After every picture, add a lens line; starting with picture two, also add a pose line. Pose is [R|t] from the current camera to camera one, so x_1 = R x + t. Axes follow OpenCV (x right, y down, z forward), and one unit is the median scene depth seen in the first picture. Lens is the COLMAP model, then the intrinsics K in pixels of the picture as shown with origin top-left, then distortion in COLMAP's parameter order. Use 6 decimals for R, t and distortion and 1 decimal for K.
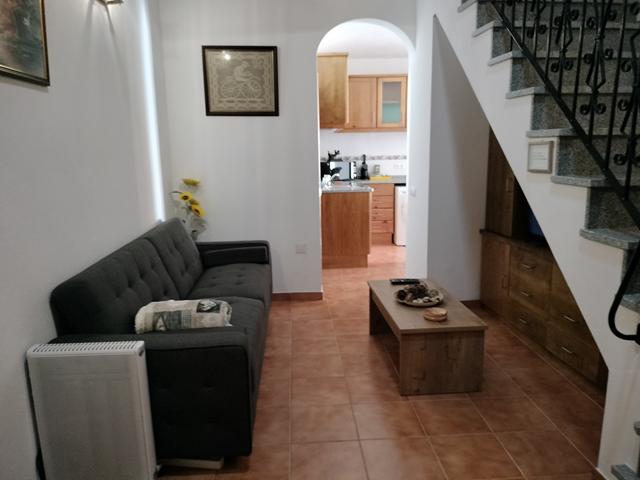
lens RADIAL K [[471.2, 0, 320.0], [0, 471.2, 240.0], [0, 0, 1]] dist [0.033285, -0.046740]
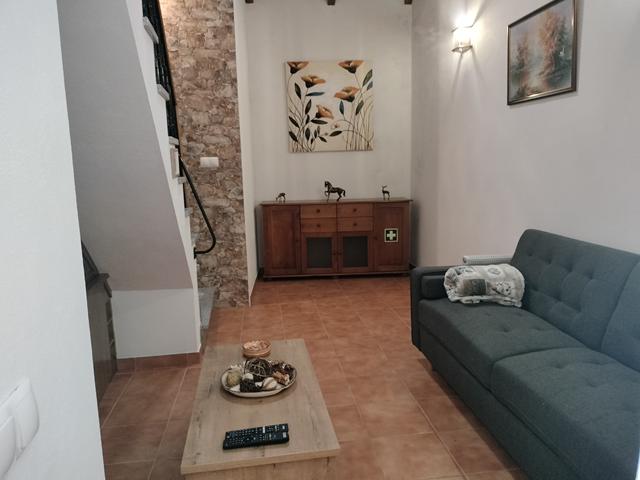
lens RADIAL K [[471.2, 0, 320.0], [0, 471.2, 240.0], [0, 0, 1]] dist [0.033285, -0.046740]
pose [[-0.996966, 0.057619, -0.052335, 0.177385], [0.035928, 0.937080, 0.347260, -0.333332], [0.069051, 0.344326, -0.936307, 1.848409]]
